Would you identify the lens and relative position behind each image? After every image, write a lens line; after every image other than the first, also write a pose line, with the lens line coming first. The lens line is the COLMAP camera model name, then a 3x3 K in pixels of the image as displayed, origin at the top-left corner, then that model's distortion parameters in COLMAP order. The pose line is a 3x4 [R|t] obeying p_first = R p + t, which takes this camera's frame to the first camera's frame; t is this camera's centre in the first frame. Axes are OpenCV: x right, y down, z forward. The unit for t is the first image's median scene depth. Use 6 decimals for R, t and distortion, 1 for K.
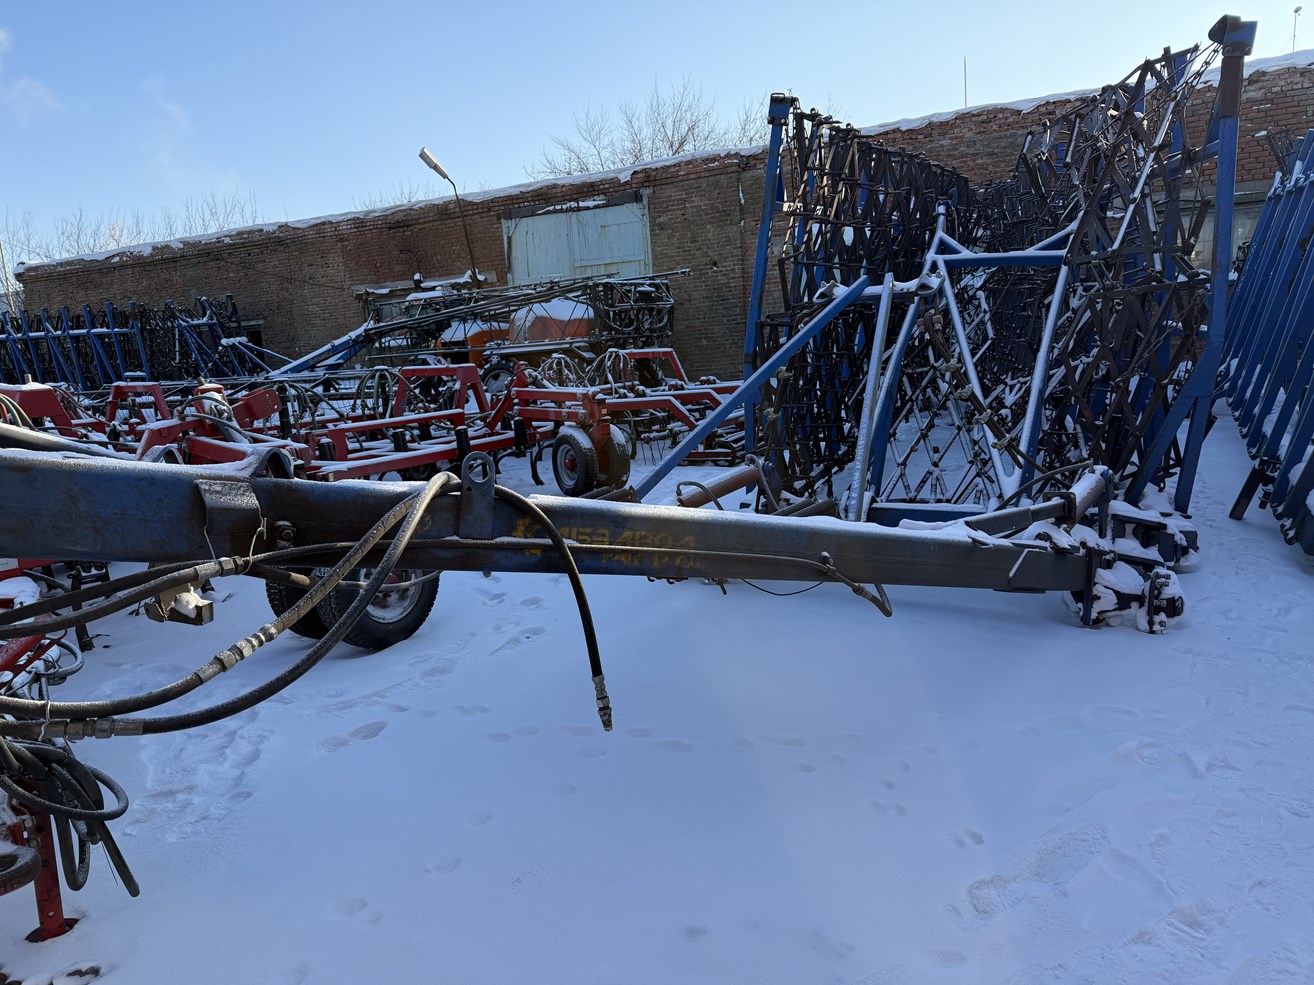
lens RADIAL K [[920.8, 0, 657.8], [0, 920.8, 485.7], [0, 0, 1]] dist [0.019163, -0.015672]
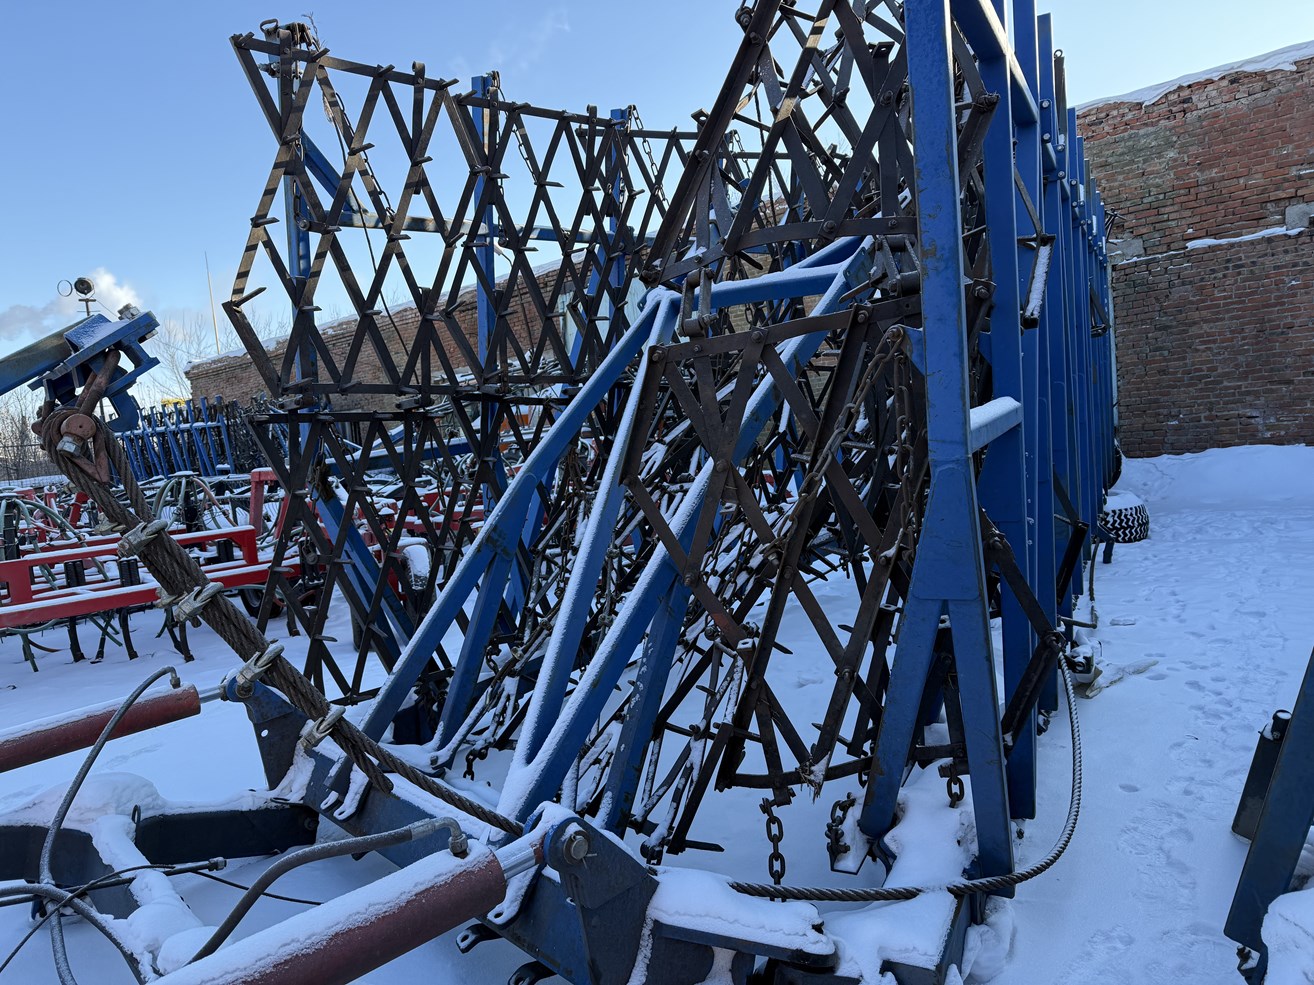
lens RADIAL K [[920.8, 0, 651.4], [0, 920.8, 502.6], [0, 0, 1]] dist [0.019163, -0.015672]
pose [[0.968639, -0.002959, -0.248456, 0.133508], [-0.012746, 0.998021, -0.061579, -0.025536], [0.248147, 0.062815, 0.966684, 0.143232]]
